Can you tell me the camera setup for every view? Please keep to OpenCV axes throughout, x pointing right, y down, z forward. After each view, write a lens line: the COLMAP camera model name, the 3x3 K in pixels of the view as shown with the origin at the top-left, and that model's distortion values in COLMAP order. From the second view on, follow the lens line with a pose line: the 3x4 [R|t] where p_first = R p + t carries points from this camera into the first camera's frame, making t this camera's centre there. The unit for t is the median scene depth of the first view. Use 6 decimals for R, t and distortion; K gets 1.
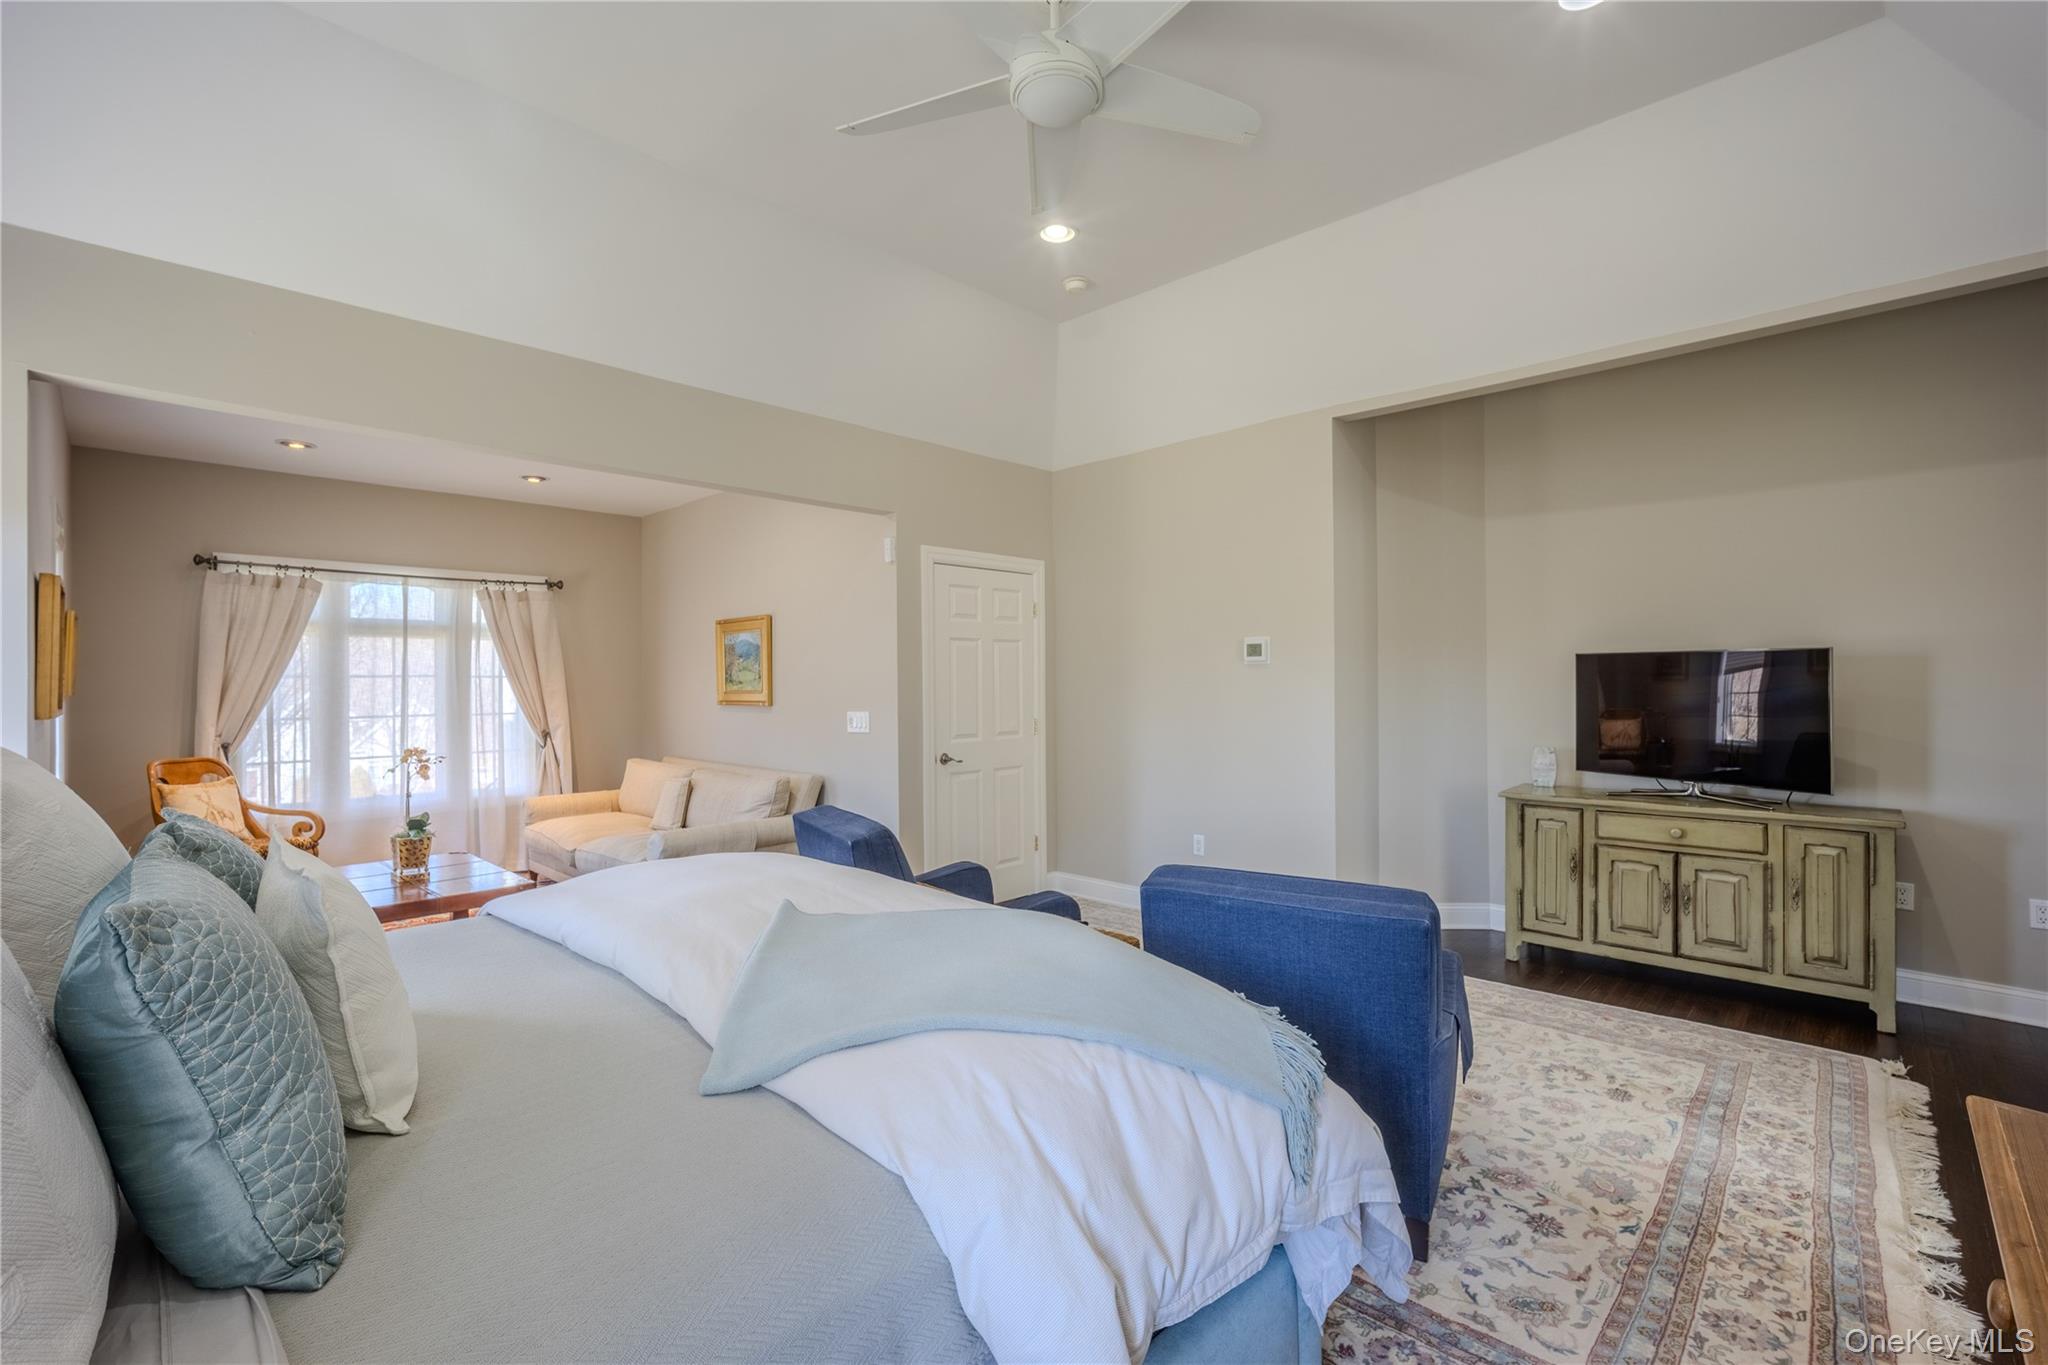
lens RADIAL K [[890.6, 0, 1024.3], [0, 890.6, 676.8], [0, 0, 1]] dist [-0.010126, 0.002276]
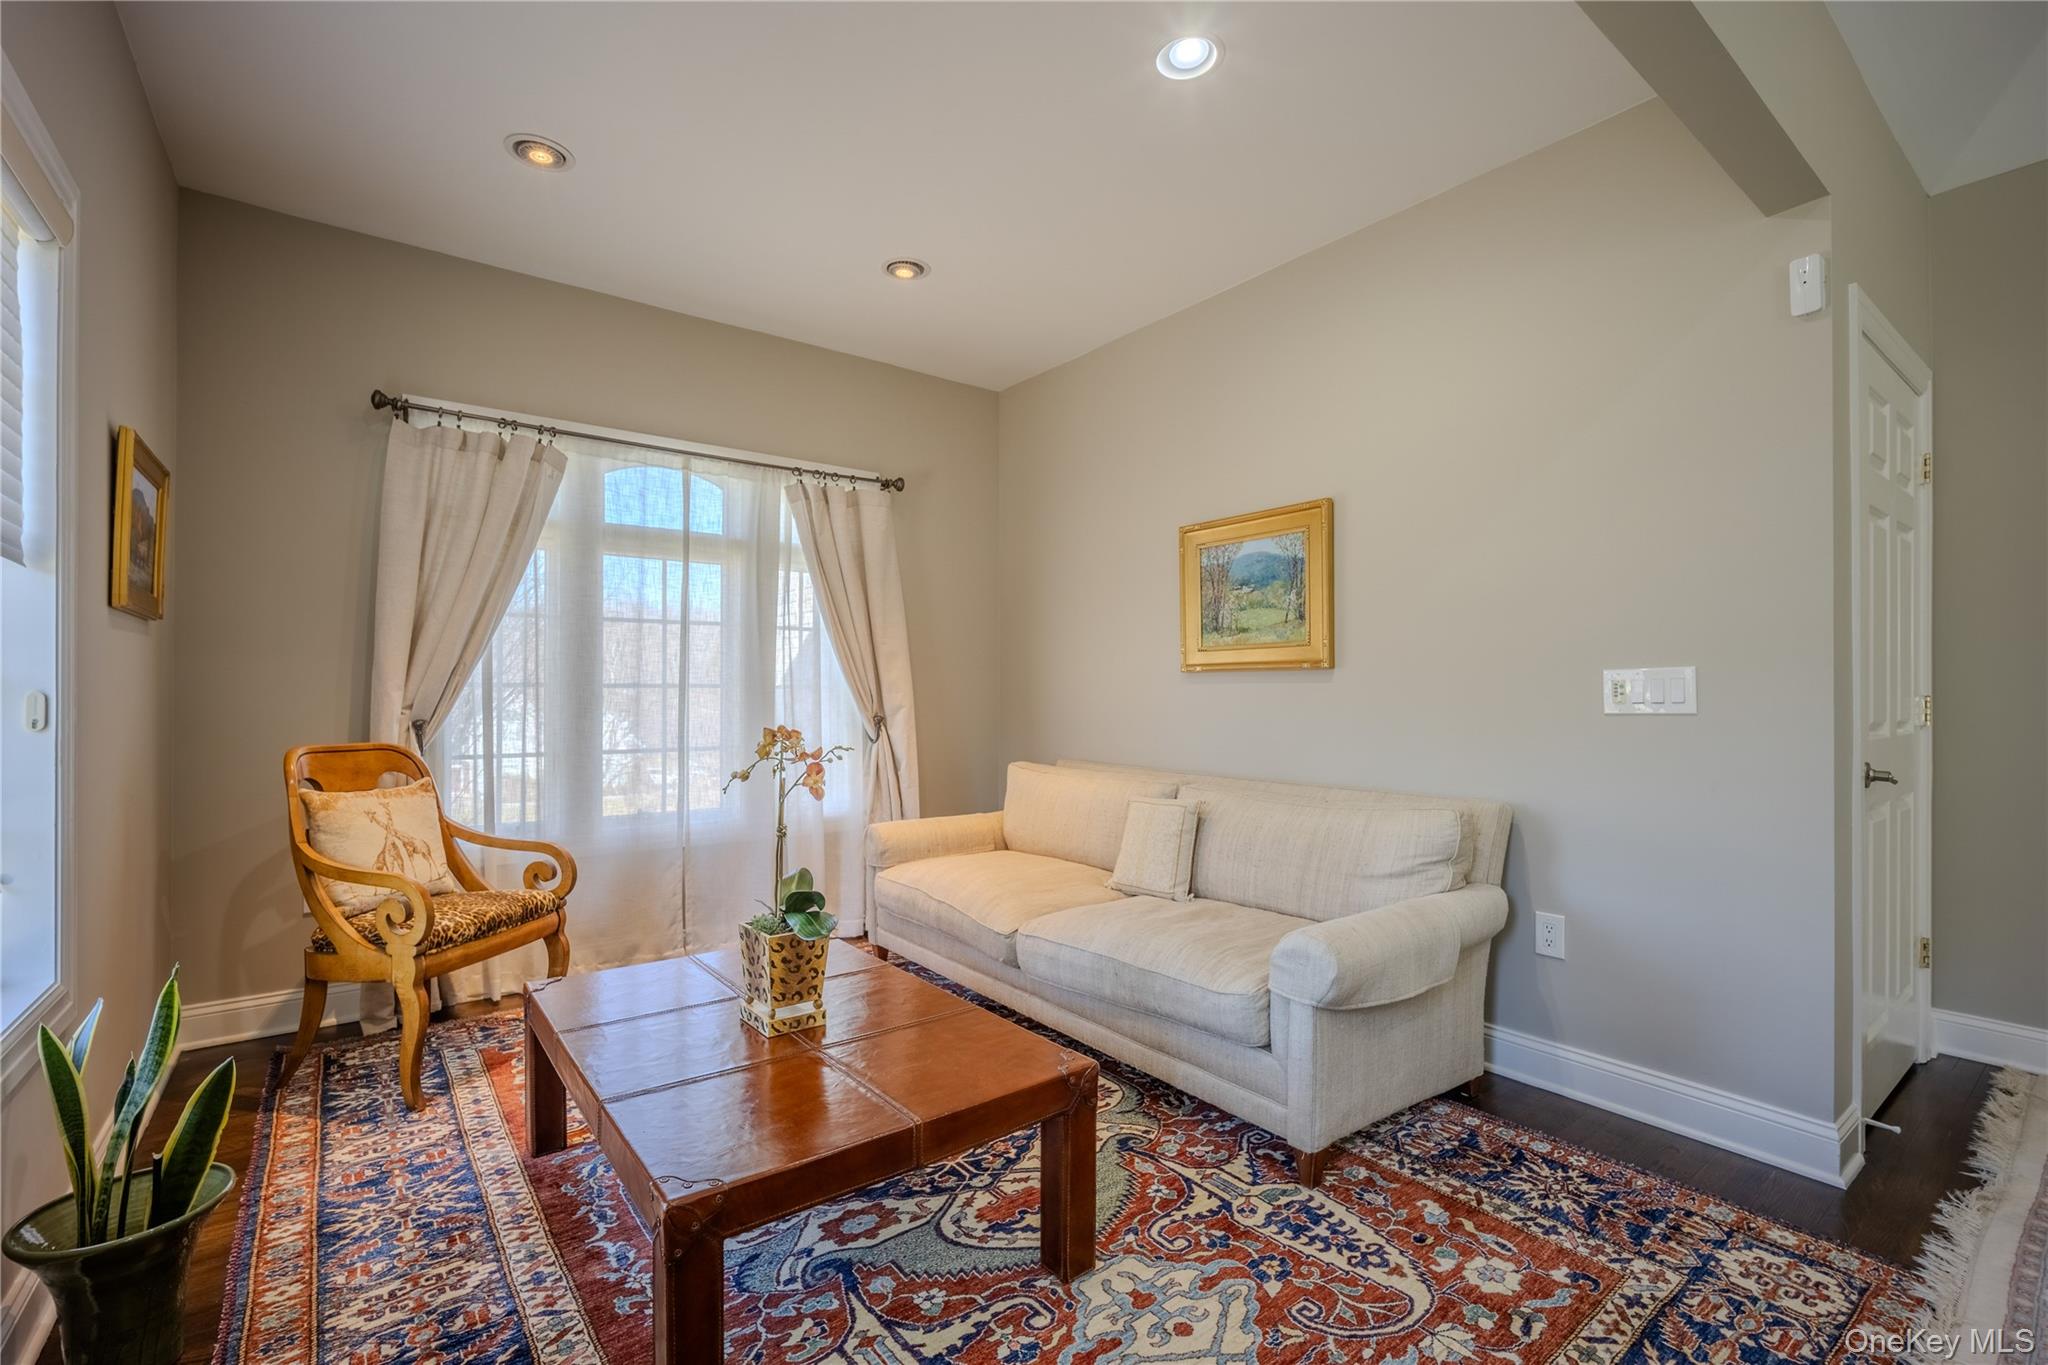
lens RADIAL K [[890.6, 0, 1022.9], [0, 890.6, 693.6], [0, 0, 1]] dist [-0.010126, 0.002276]
pose [[0.988738, 0.009168, -0.149375, -0.418278], [-0.008585, 0.999953, 0.004554, 0.050534], [0.149409, -0.003220, 0.988770, 0.476729]]
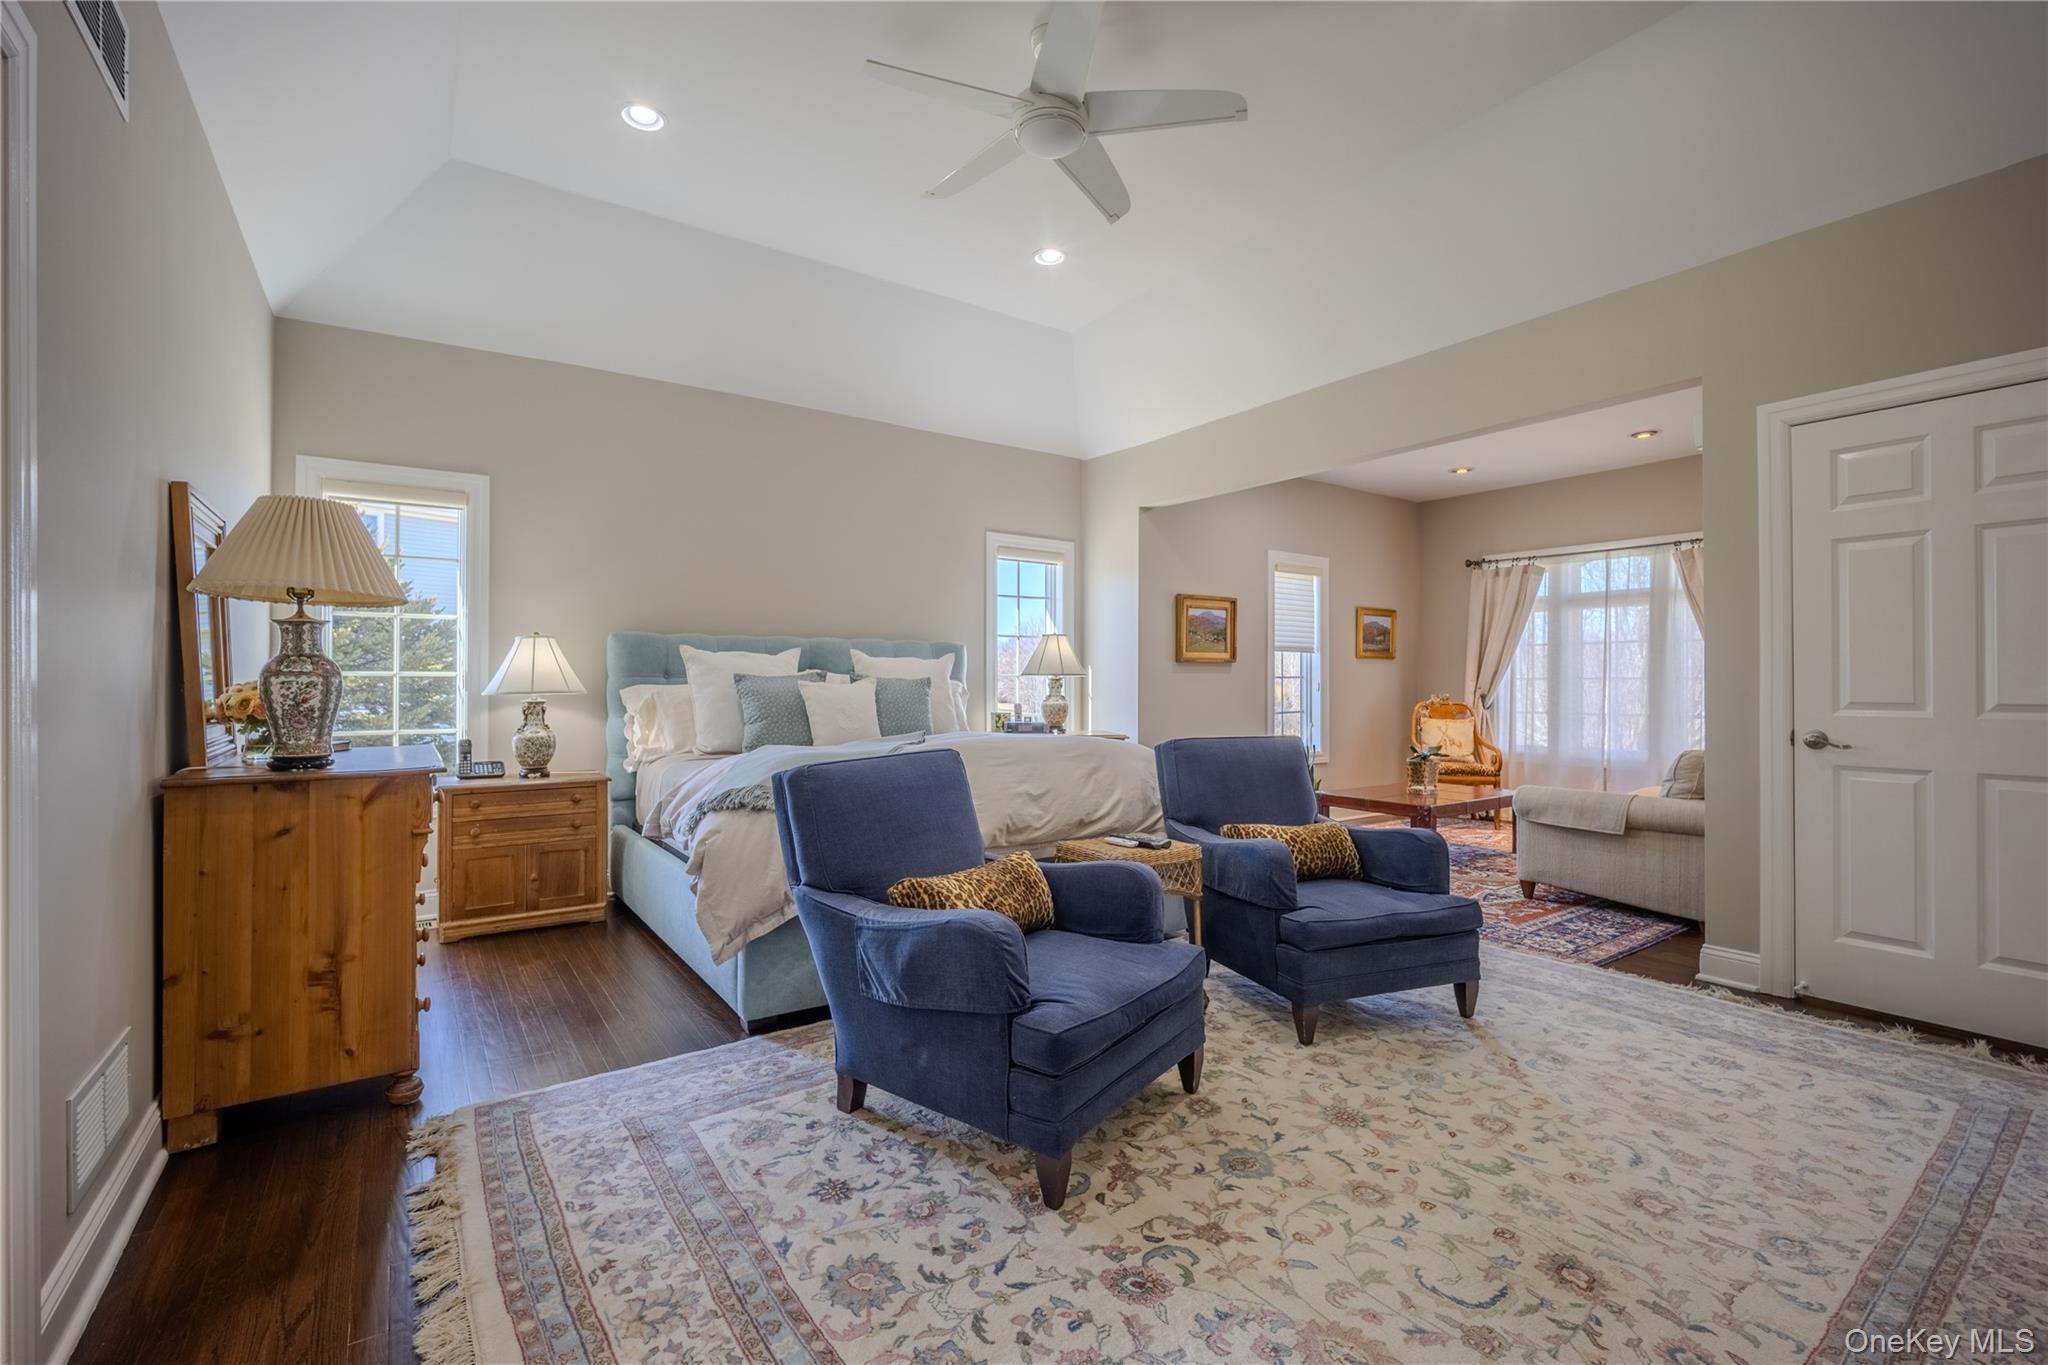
lens RADIAL K [[890.6, 0, 1026.9], [0, 890.6, 683.2], [0, 0, 1]] dist [-0.010126, 0.002276]
pose [[-0.188410, 0.008817, -0.982051, 0.578312], [0.005903, 0.999952, 0.007846, 0.042774], [0.982073, -0.004319, -0.188453, 0.554137]]
